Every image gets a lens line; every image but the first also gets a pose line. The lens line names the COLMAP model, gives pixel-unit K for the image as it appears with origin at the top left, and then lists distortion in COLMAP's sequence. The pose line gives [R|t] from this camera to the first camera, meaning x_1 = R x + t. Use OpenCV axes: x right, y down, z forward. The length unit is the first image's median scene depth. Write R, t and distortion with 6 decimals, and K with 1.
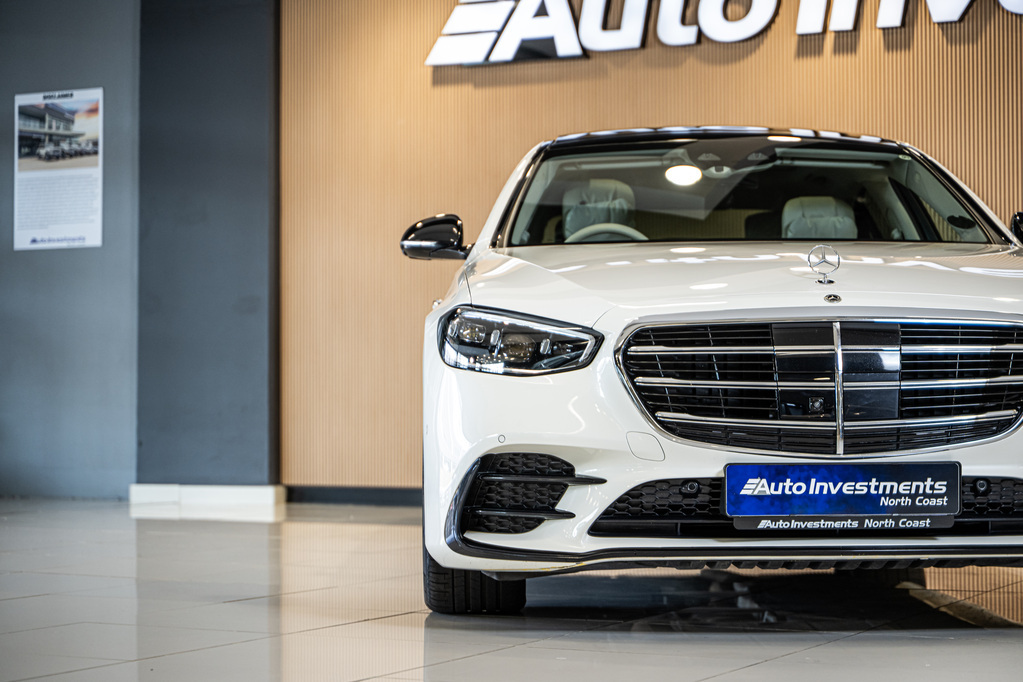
lens RADIAL K [[2162.2, 0, 507.8], [0, 2162.2, 336.0], [0, 0, 1]] dist [-0.018704, 0.000000]
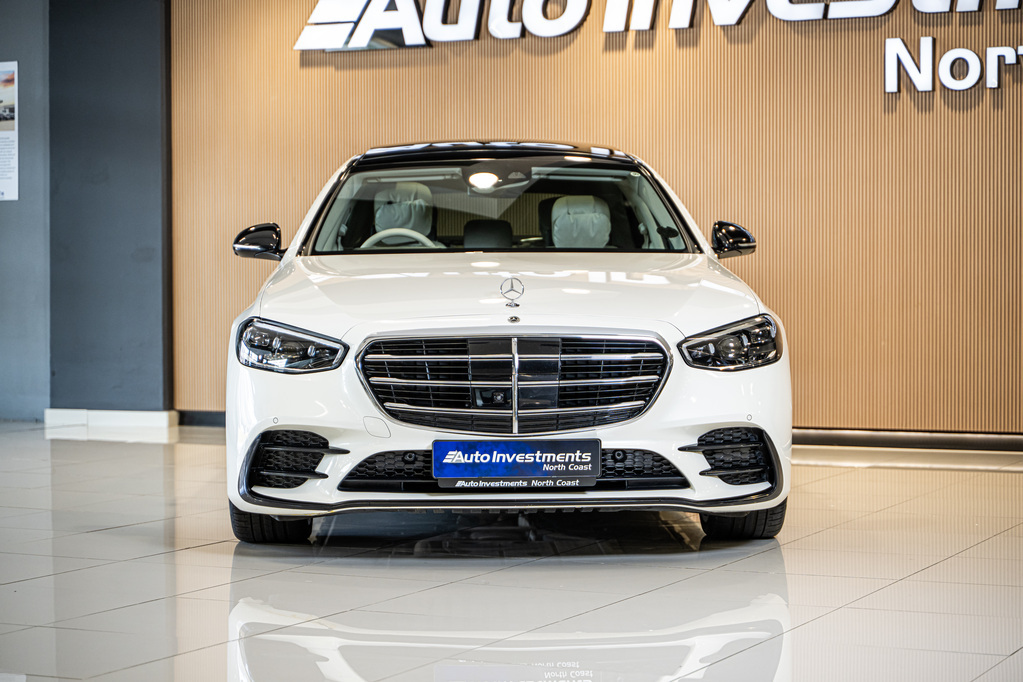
lens RADIAL K [[2162.2, 0, 508.8], [0, 2162.2, 342.6], [0, 0, 1]] dist [-0.018704, 0.000000]
pose [[0.999779, -0.001698, 0.020973, 0.086242], [0.000444, 0.998221, 0.059623, -0.062023], [-0.021037, -0.059600, 0.998001, -0.275892]]
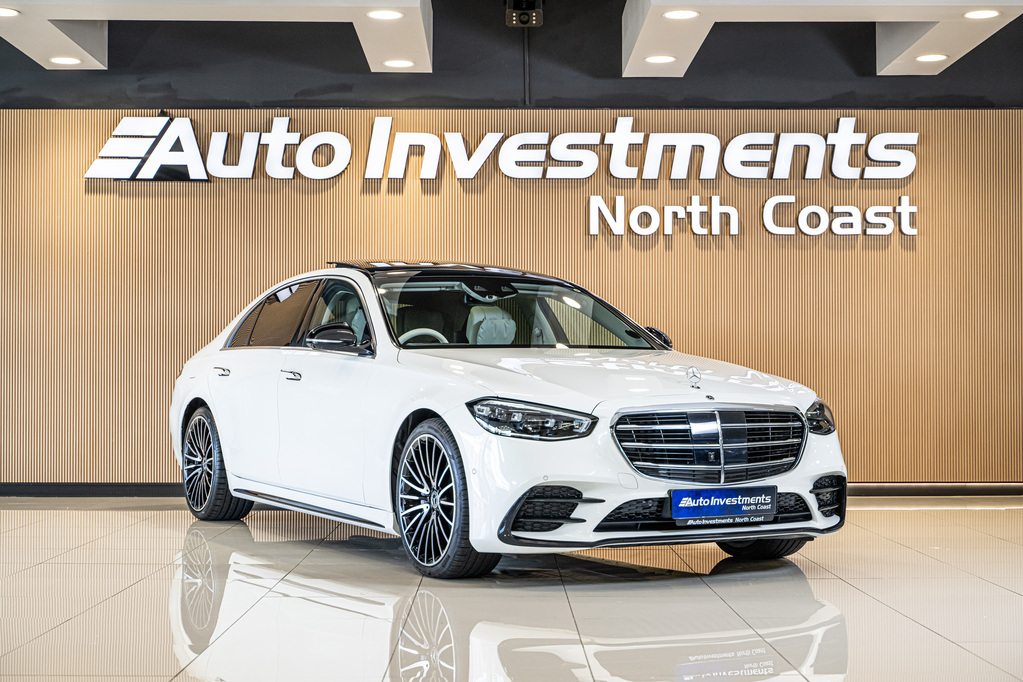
lens RADIAL K [[1687.0, 0, 514.0], [0, 1687.0, 343.0], [0, 0, 1]] dist [-0.003291, 0.000000]
pose [[0.883509, 0.011909, 0.468262, -0.490440], [-0.016988, 0.999834, 0.006624, -0.051713], [-0.468105, -0.013807, 0.883565, -0.139957]]
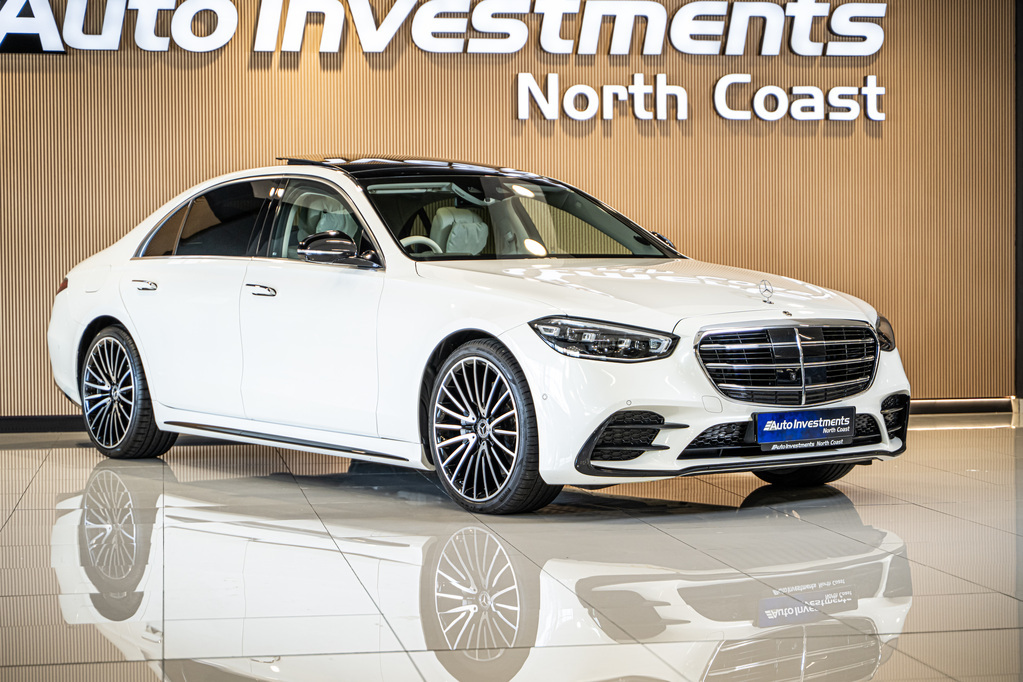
lens RADIAL K [[2162.2, 0, 511.3], [0, 2162.2, 344.0], [0, 0, 1]] dist [-0.018704, 0.000000]
pose [[0.802112, -0.024682, 0.596663, -0.766227], [-0.012660, 0.998218, 0.058312, -0.066152], [-0.597039, -0.054327, 0.800370, -0.177234]]
